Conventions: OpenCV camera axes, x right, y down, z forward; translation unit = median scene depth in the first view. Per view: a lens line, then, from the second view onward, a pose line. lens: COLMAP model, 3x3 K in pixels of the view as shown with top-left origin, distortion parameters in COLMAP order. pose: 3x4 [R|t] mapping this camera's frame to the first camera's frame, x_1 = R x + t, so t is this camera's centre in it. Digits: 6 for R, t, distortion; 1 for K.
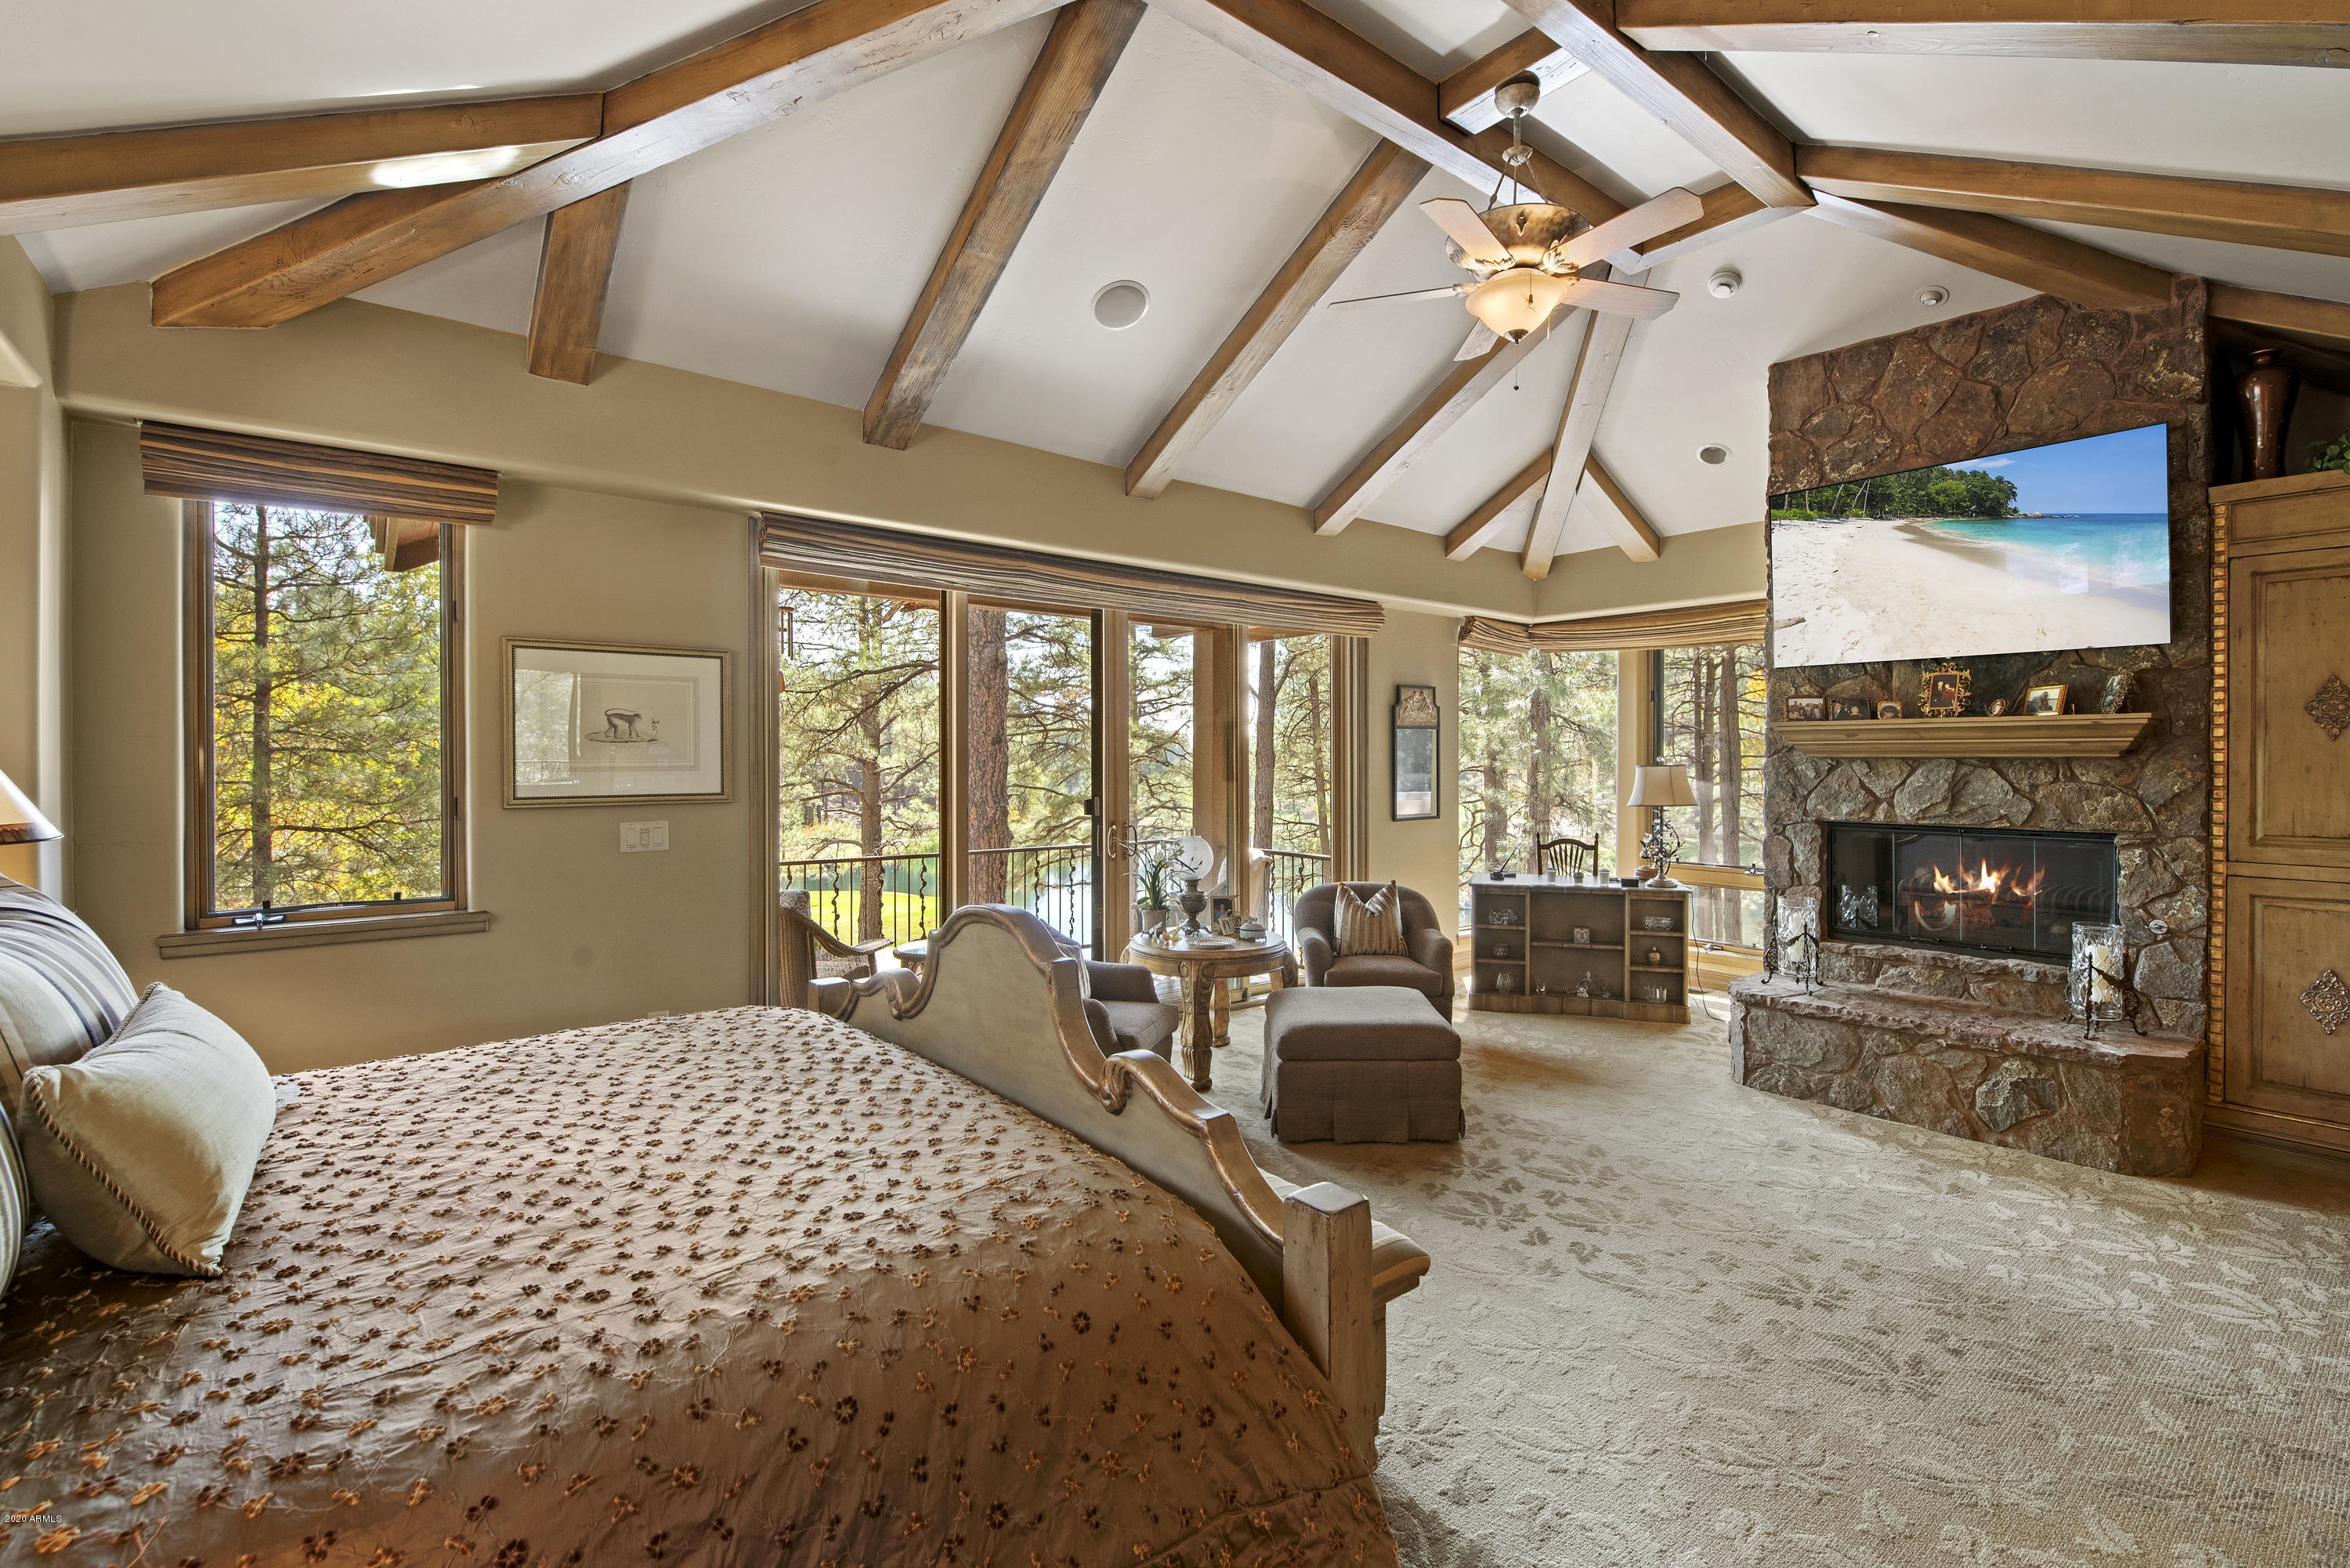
lens RADIAL K [[1056.0, 0, 1236.3], [0, 1056.0, 760.4], [0, 0, 1]] dist [-0.020883, -0.001133]
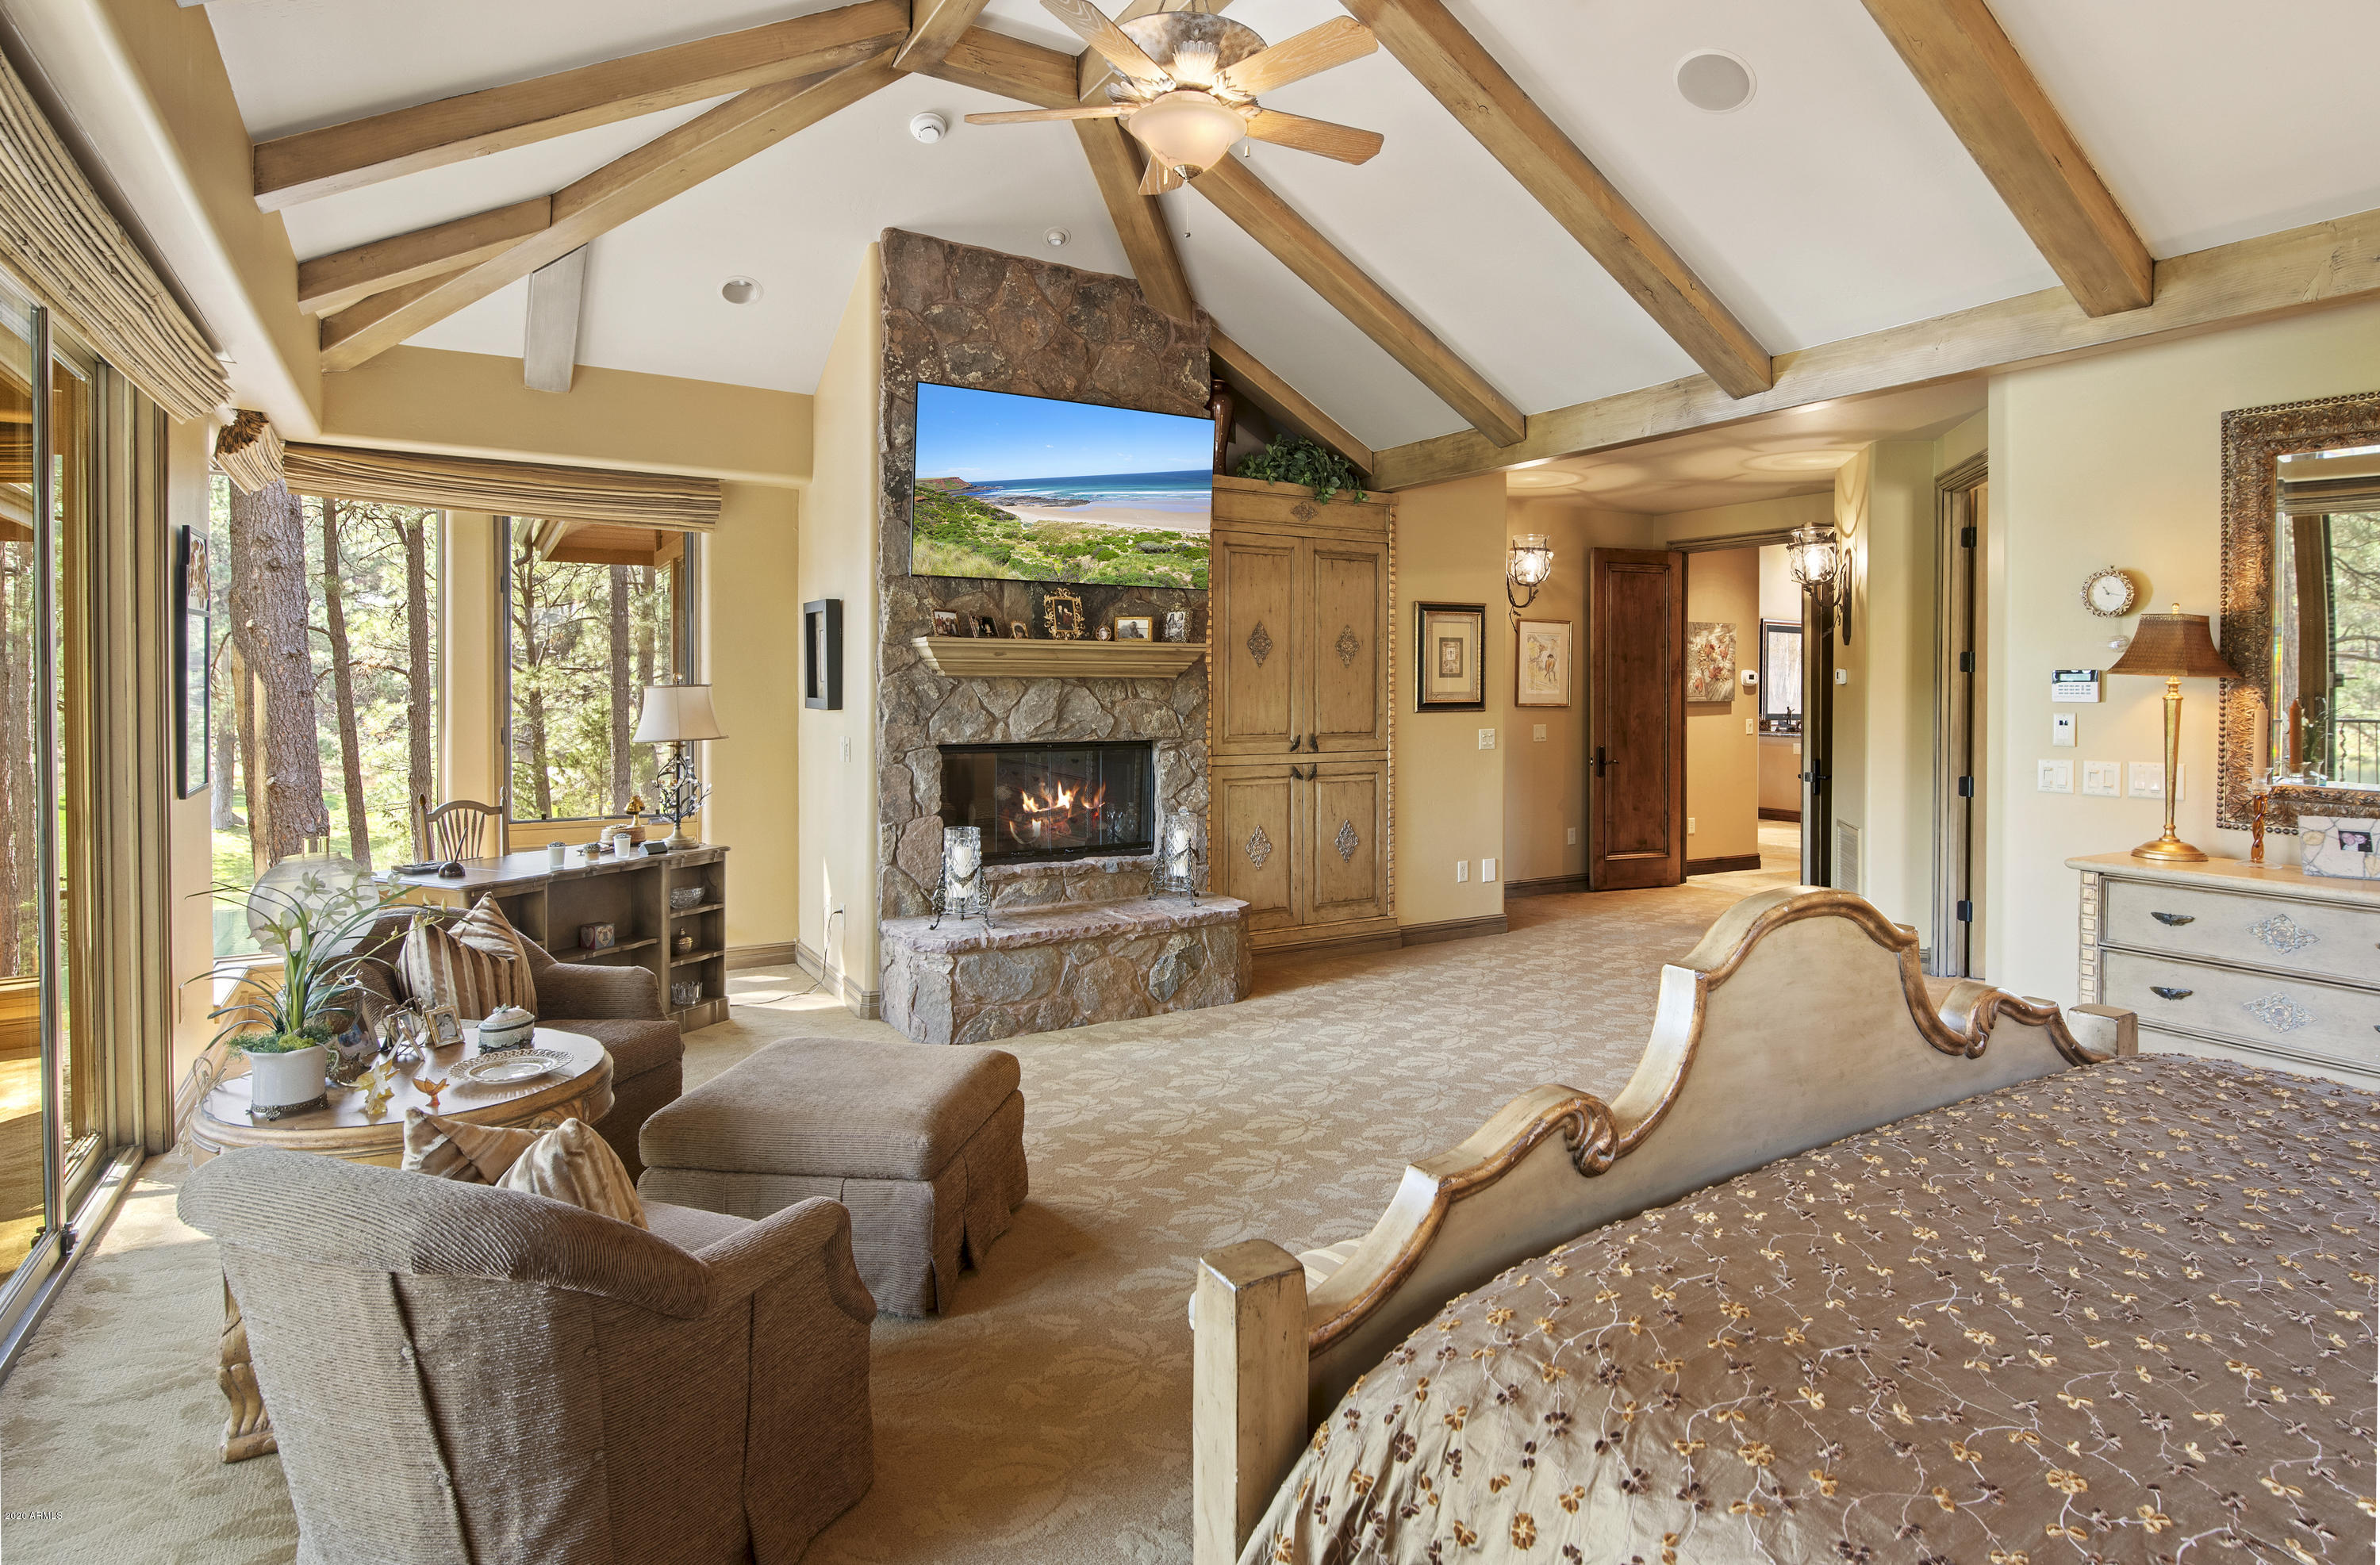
lens RADIAL K [[1239.9, 0, 1269.3], [0, 1239.9, 689.7], [0, 0, 1]] dist [0.000220, -0.000174]
pose [[0.125974, -0.004323, 0.992024, -0.544314], [-0.003477, 0.999982, 0.004800, 0.003111], [-0.992027, -0.004054, 0.125957, 0.628690]]
